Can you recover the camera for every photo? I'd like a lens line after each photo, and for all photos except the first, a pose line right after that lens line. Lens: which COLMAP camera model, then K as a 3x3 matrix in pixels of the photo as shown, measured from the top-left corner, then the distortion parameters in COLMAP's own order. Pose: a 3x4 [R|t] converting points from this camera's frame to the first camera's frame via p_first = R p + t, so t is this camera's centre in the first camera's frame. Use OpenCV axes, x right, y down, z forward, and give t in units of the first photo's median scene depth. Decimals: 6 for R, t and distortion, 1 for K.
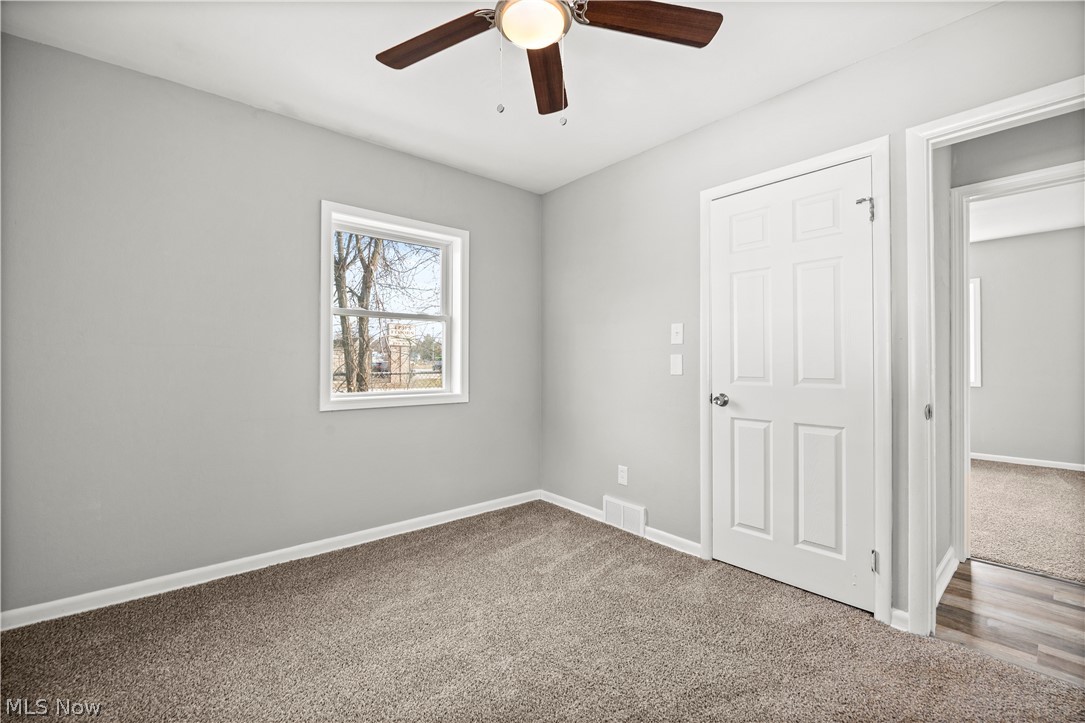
lens RADIAL K [[457.0, 0, 545.8], [0, 457.0, 358.8], [0, 0, 1]] dist [-0.010452, 0.000646]
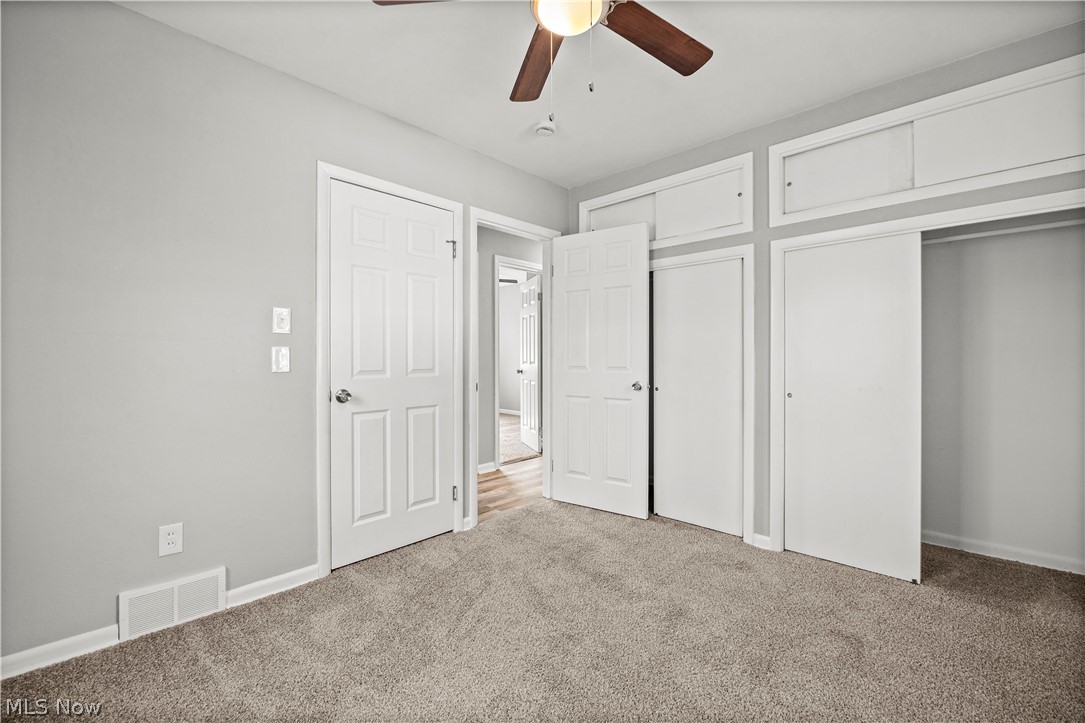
lens RADIAL K [[457.0, 0, 537.8], [0, 457.0, 359.0], [0, 0, 1]] dist [-0.010452, 0.000646]
pose [[-0.087229, -0.007002, 0.996164, -0.599966], [-0.006495, 0.999958, 0.006460, 0.004335], [-0.996167, -0.005907, -0.087271, 0.692593]]
